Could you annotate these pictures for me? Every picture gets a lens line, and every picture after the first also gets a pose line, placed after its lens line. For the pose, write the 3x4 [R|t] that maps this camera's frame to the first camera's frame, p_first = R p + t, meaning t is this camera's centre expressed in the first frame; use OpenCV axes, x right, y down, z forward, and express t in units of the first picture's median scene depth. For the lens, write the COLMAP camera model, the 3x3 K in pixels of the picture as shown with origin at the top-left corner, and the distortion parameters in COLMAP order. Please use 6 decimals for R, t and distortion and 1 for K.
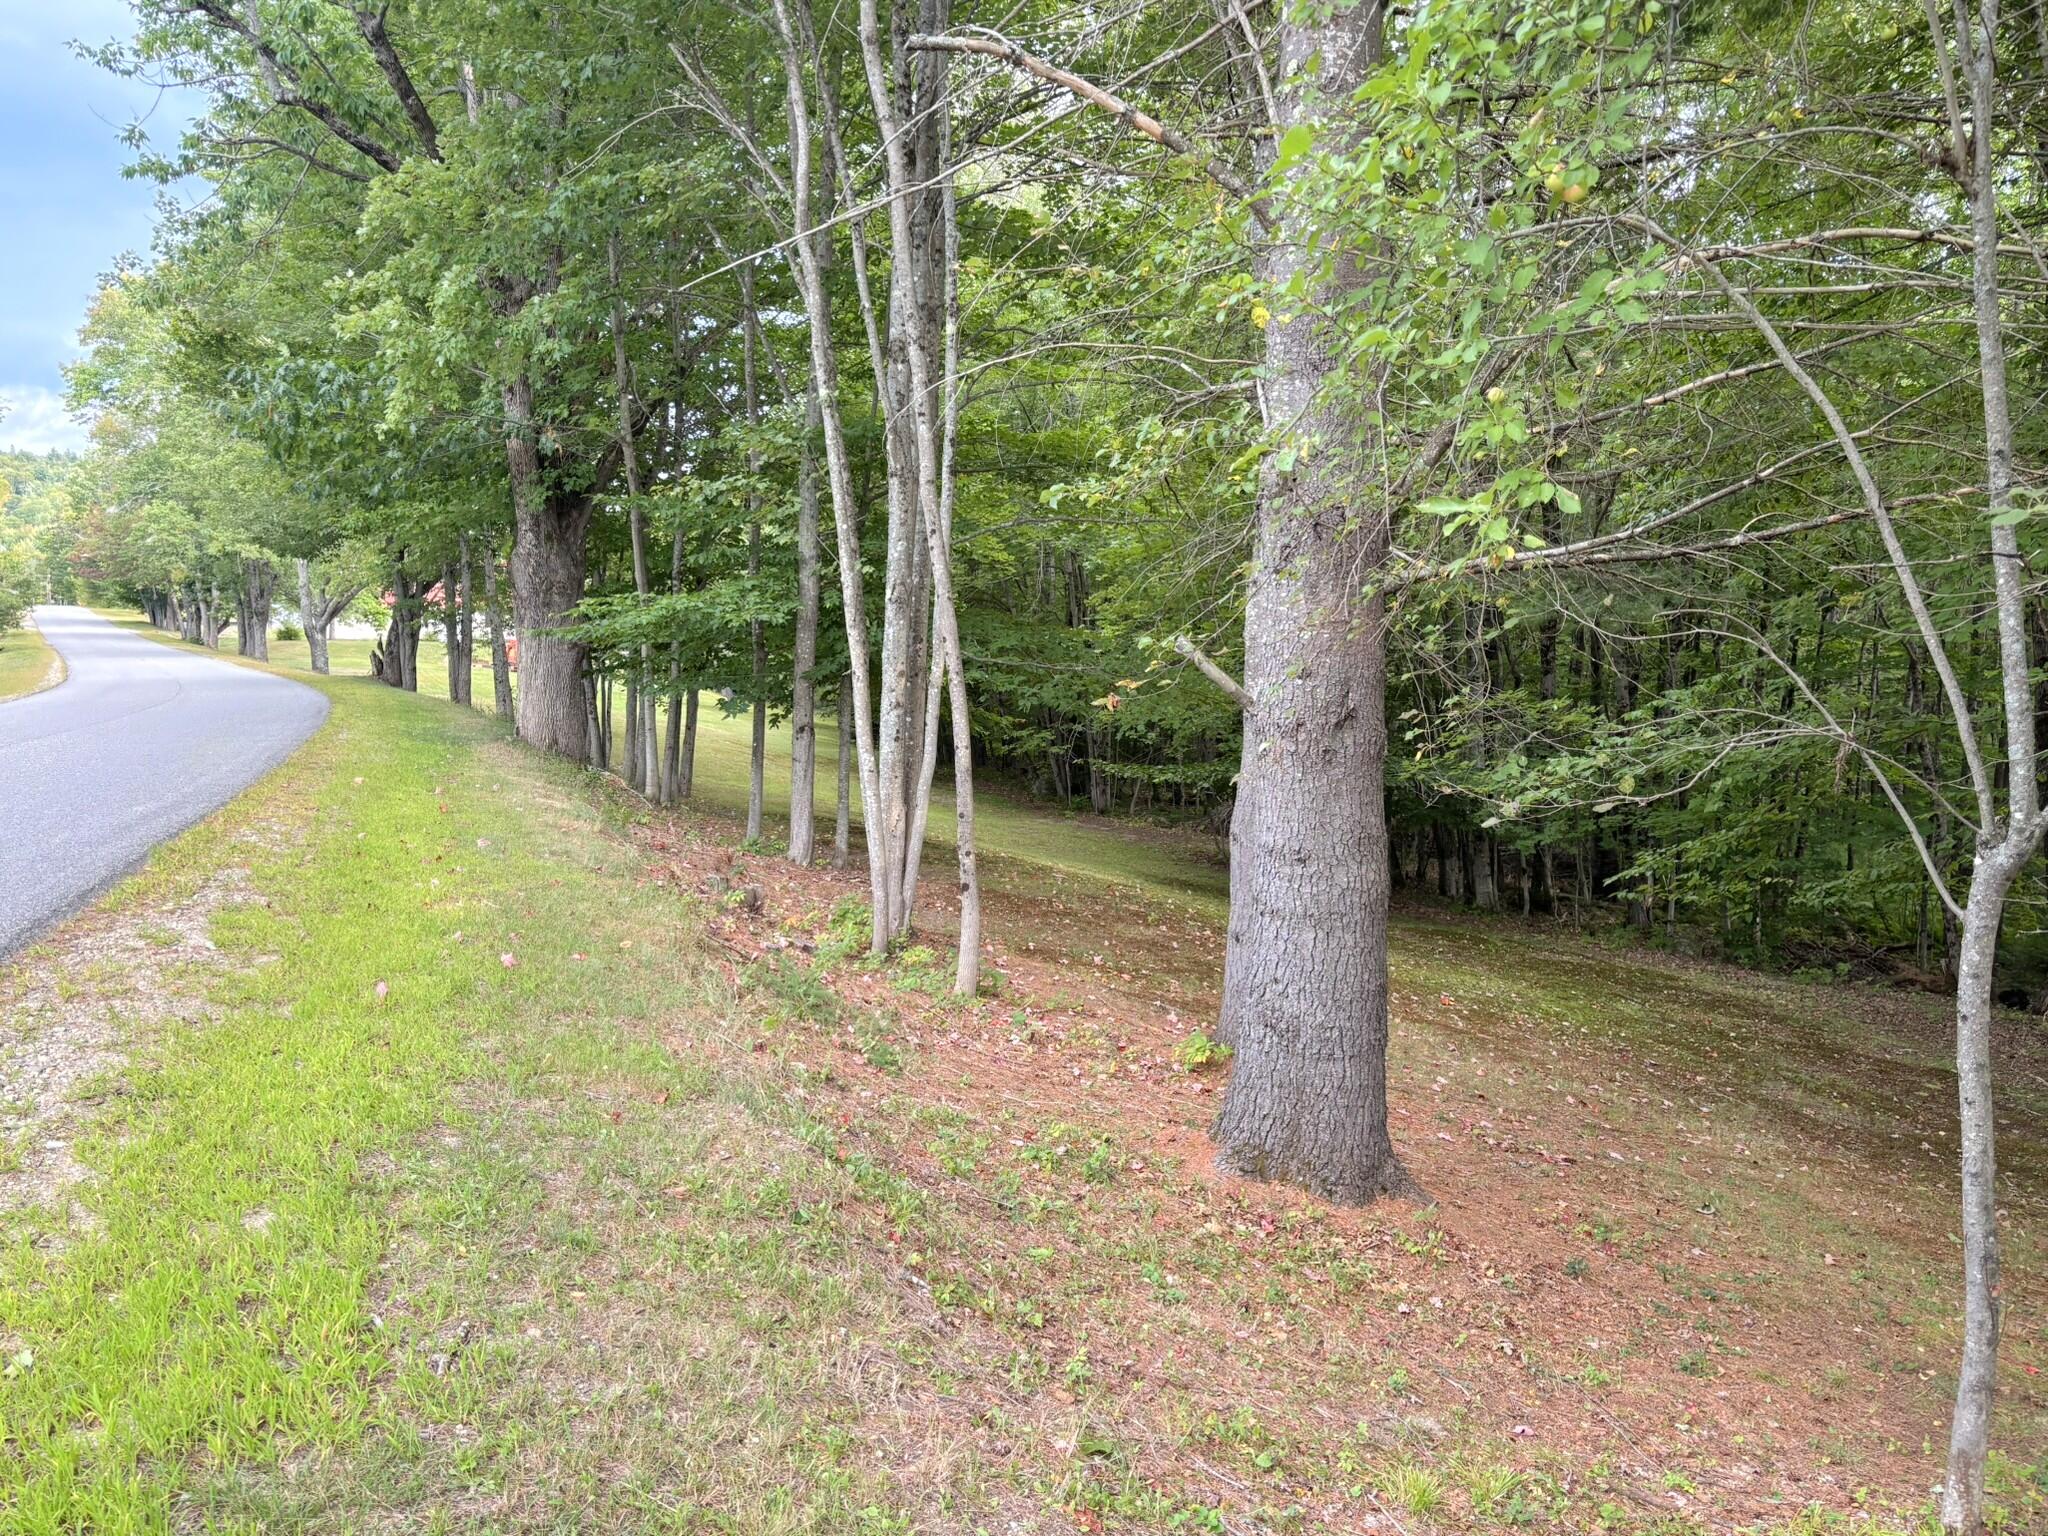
lens RADIAL K [[1547.2, 0, 1022.2], [0, 1547.2, 770.7], [0, 0, 1]] dist [0.000167, -0.002075]
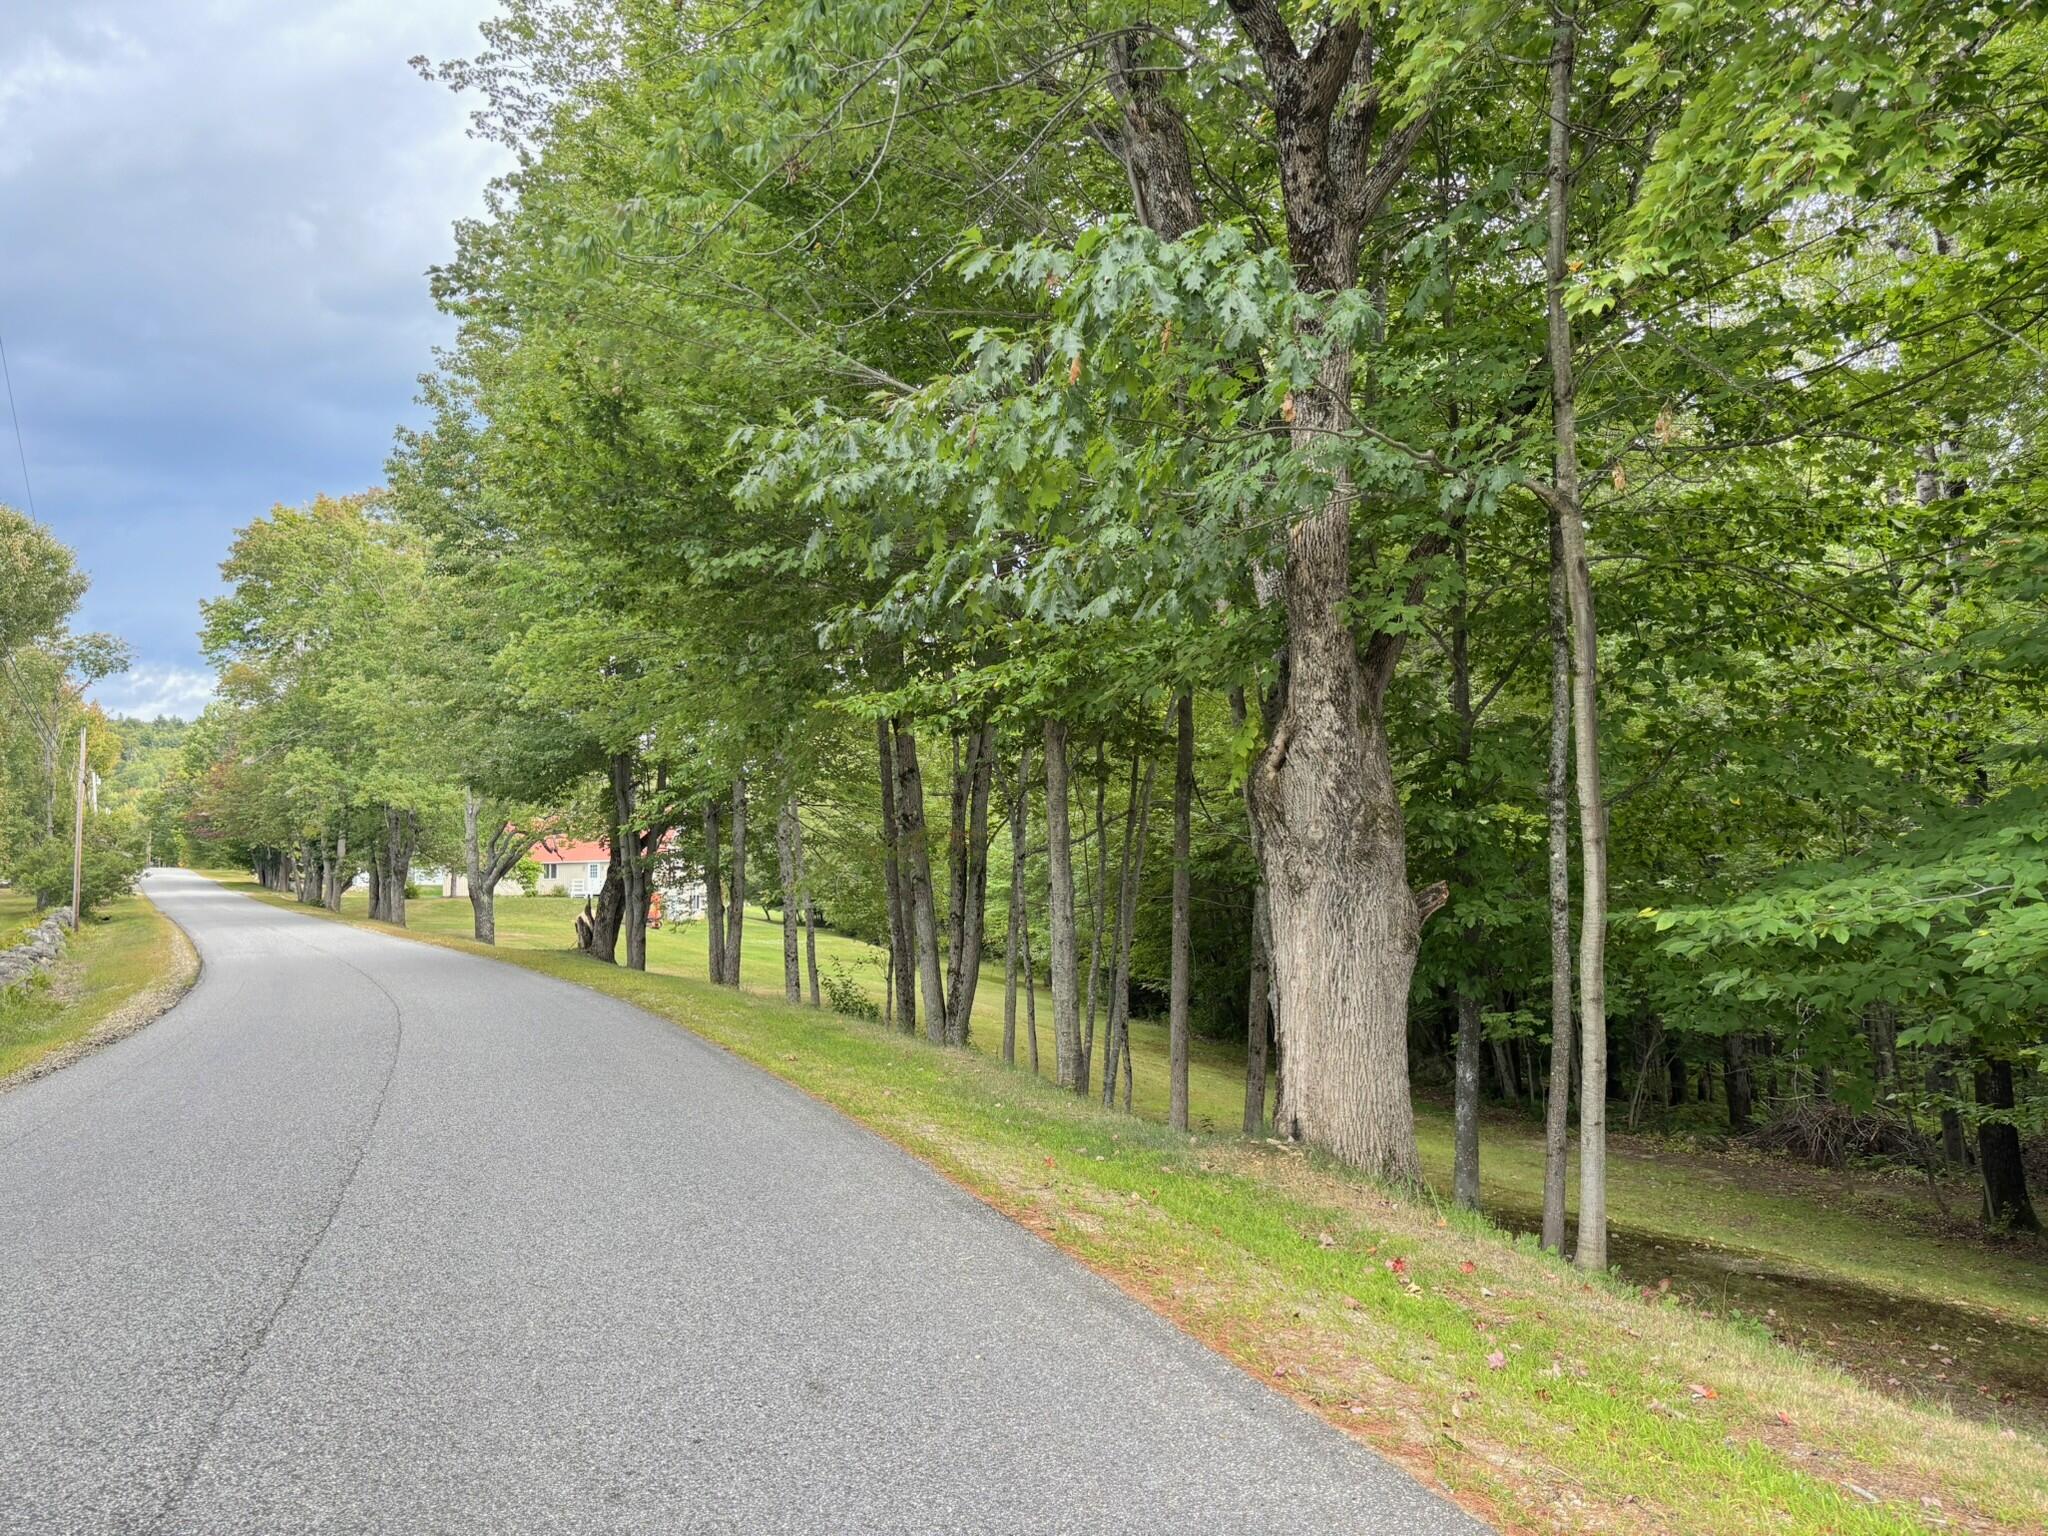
lens RADIAL K [[1547.2, 0, 1026.2], [0, 1547.2, 768.0], [0, 0, 1]] dist [0.000167, -0.002075]
pose [[0.998926, -0.024189, -0.039512, -0.092600], [0.017693, 0.987410, -0.157191, -0.014066], [0.042817, 0.156323, 0.986777, 0.123715]]
